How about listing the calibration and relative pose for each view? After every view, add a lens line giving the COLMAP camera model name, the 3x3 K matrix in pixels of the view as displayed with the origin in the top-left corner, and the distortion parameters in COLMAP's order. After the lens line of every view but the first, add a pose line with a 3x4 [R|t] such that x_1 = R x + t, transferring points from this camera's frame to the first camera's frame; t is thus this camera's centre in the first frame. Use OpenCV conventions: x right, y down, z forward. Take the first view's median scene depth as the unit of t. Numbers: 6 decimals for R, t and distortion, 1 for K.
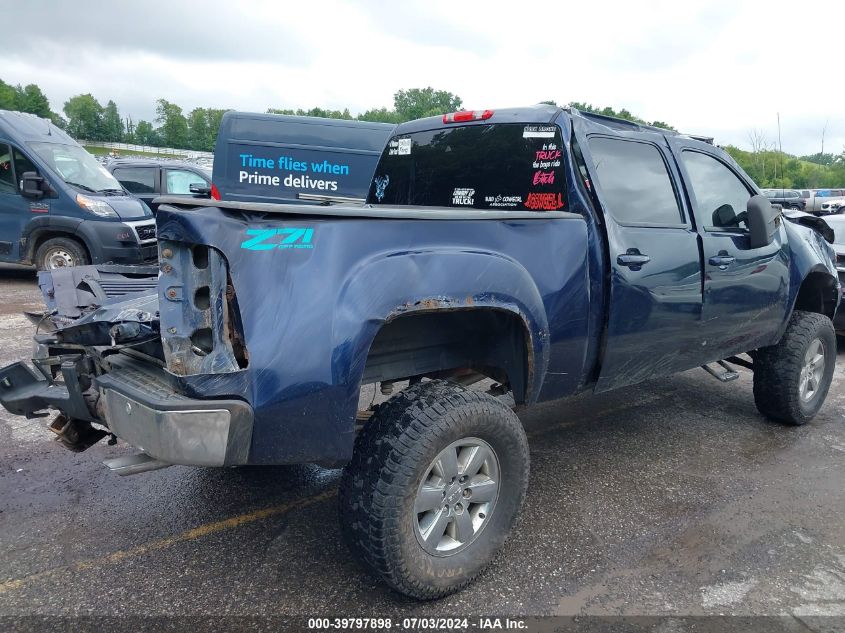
lens RADIAL K [[694.9, 0, 422.5], [0, 694.9, 316.5], [0, 0, 1]] dist [-0.000706, 0.044810]
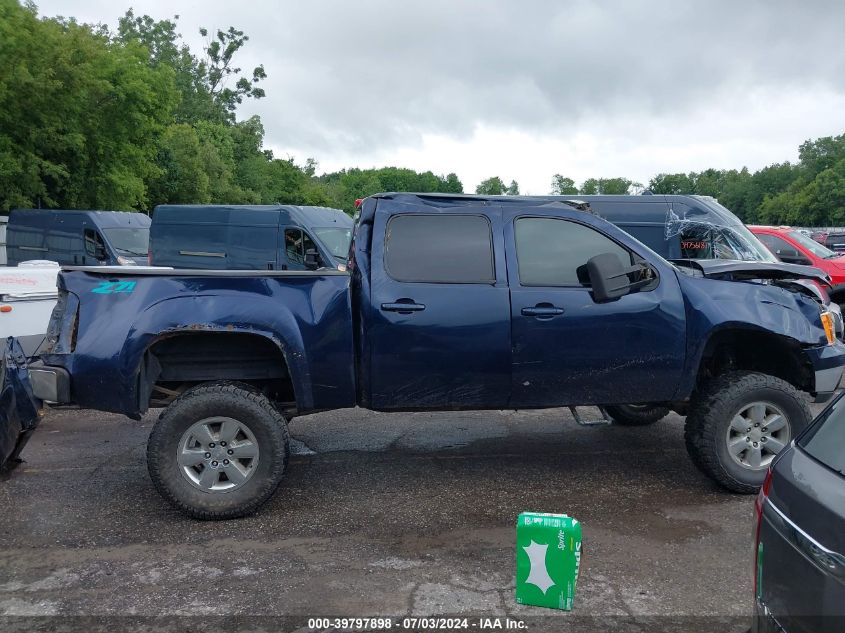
lens RADIAL K [[694.9, 0, 422.5], [0, 694.9, 316.5], [0, 0, 1]] dist [-0.000706, 0.044810]
pose [[0.845410, 0.020753, -0.533715, 0.363025], [-0.069960, 0.994939, -0.072129, 0.010272], [0.529517, 0.098317, 0.842583, -0.030286]]
